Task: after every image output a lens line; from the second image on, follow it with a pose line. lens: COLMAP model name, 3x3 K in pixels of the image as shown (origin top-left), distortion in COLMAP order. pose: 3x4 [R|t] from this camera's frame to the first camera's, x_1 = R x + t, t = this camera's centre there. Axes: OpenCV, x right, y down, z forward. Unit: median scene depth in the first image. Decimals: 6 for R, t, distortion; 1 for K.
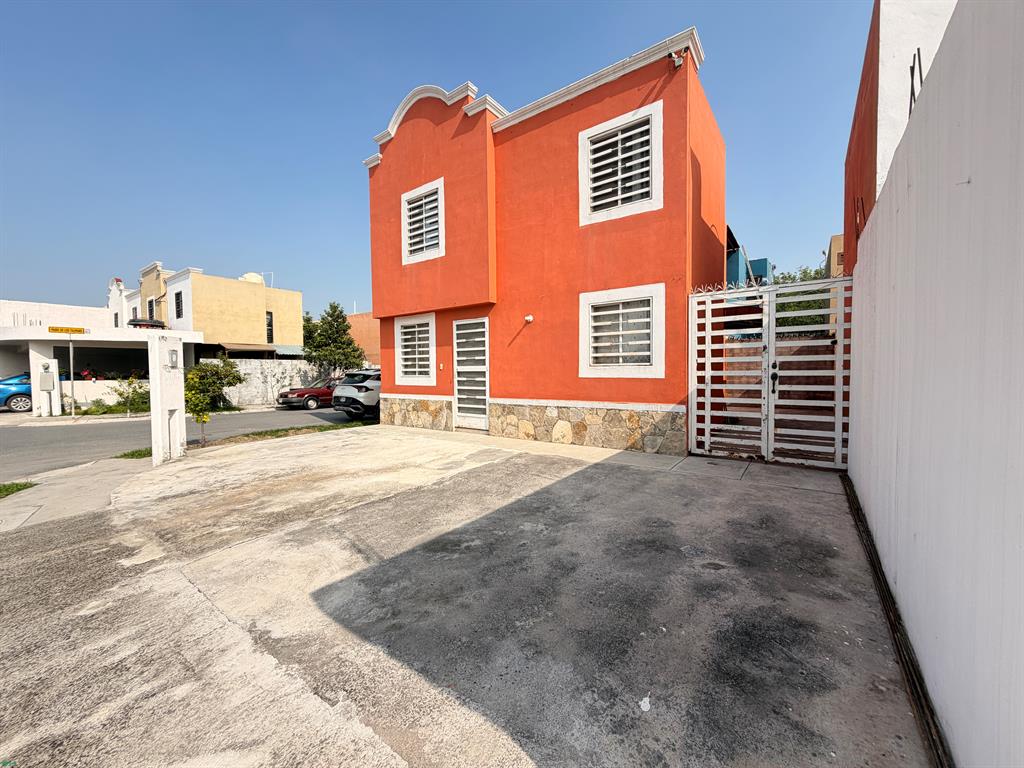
lens RADIAL K [[409.6, 0, 509.9], [0, 409.6, 385.7], [0, 0, 1]] dist [-0.000120, 0.000717]
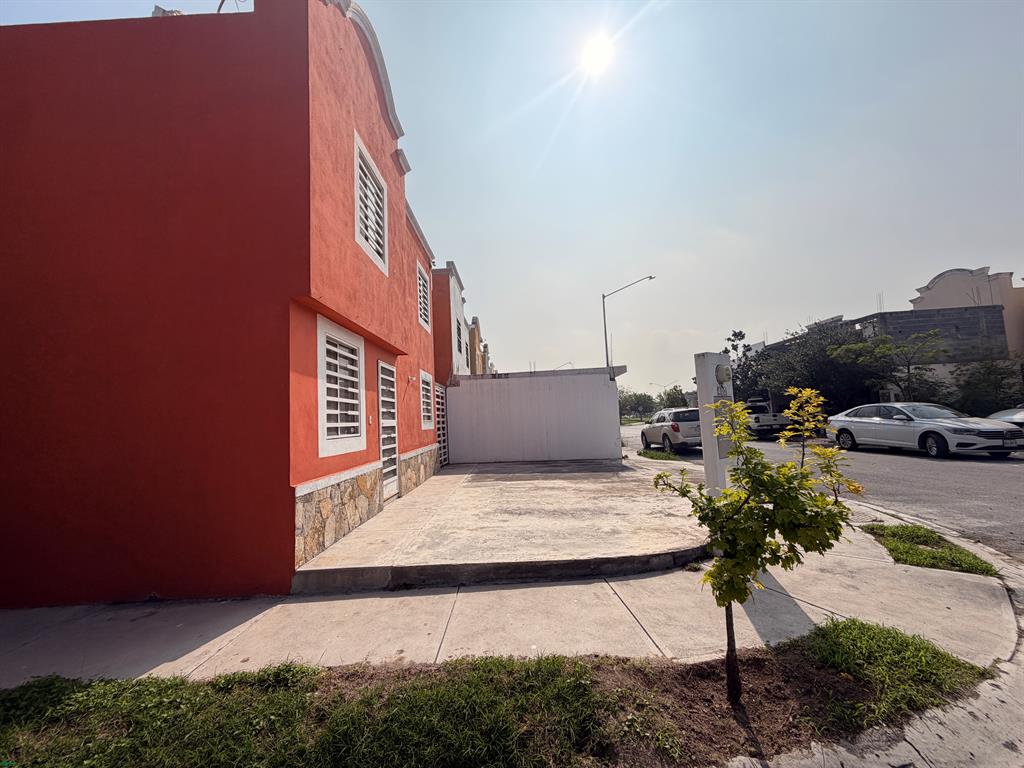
lens RADIAL K [[409.6, 0, 512.9], [0, 409.6, 382.6], [0, 0, 1]] dist [-0.000120, 0.000717]
pose [[-0.588508, 0.112045, 0.800690, -1.278273], [0.083265, 0.993484, -0.077824, -0.052183], [-0.804192, 0.020870, -0.594002, 1.802965]]
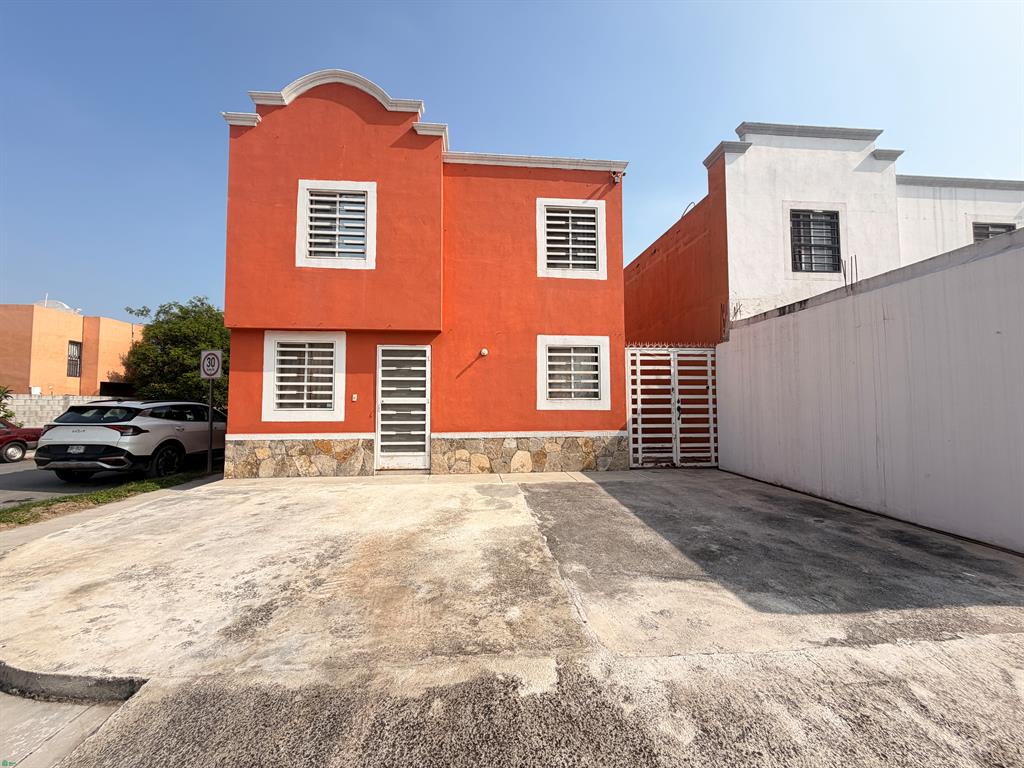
lens RADIAL K [[409.6, 0, 509.1], [0, 409.6, 385.5], [0, 0, 1]] dist [-0.000120, 0.000717]
pose [[0.745835, 0.041689, 0.664825, -0.722374], [0.019164, 0.996284, -0.083972, 0.006188], [-0.665855, 0.075370, 0.742264, 0.265623]]
